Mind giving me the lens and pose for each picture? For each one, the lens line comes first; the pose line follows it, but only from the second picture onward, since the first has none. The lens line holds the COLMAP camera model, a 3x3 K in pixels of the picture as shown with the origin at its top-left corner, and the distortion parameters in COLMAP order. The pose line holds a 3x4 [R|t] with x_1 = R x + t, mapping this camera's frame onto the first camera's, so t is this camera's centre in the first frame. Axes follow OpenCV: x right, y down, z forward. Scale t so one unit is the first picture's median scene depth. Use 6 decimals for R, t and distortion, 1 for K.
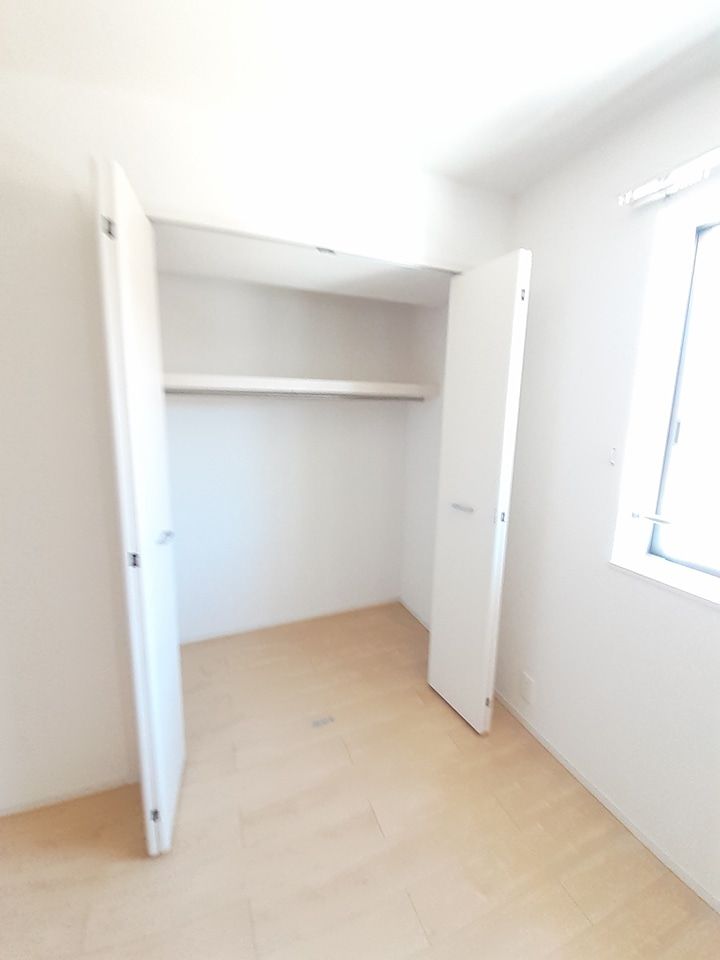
lens RADIAL K [[364.5, 0, 358.4], [0, 364.5, 469.6], [0, 0, 1]] dist [-0.013443, -0.000150]
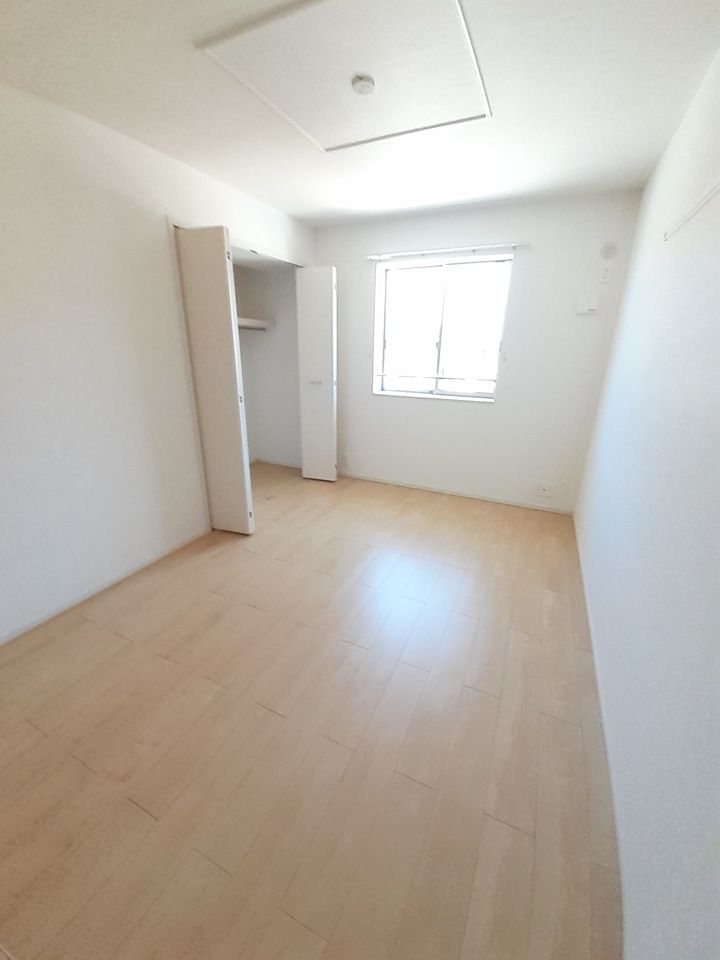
lens RADIAL K [[364.5, 0, 358.4], [0, 364.5, 469.6], [0, 0, 1]] dist [-0.013443, -0.000150]
pose [[0.731707, -0.224277, 0.643665, -1.160530], [0.102773, 0.969823, 0.221092, 0.169716], [-0.673826, -0.095623, 0.732676, -0.913813]]
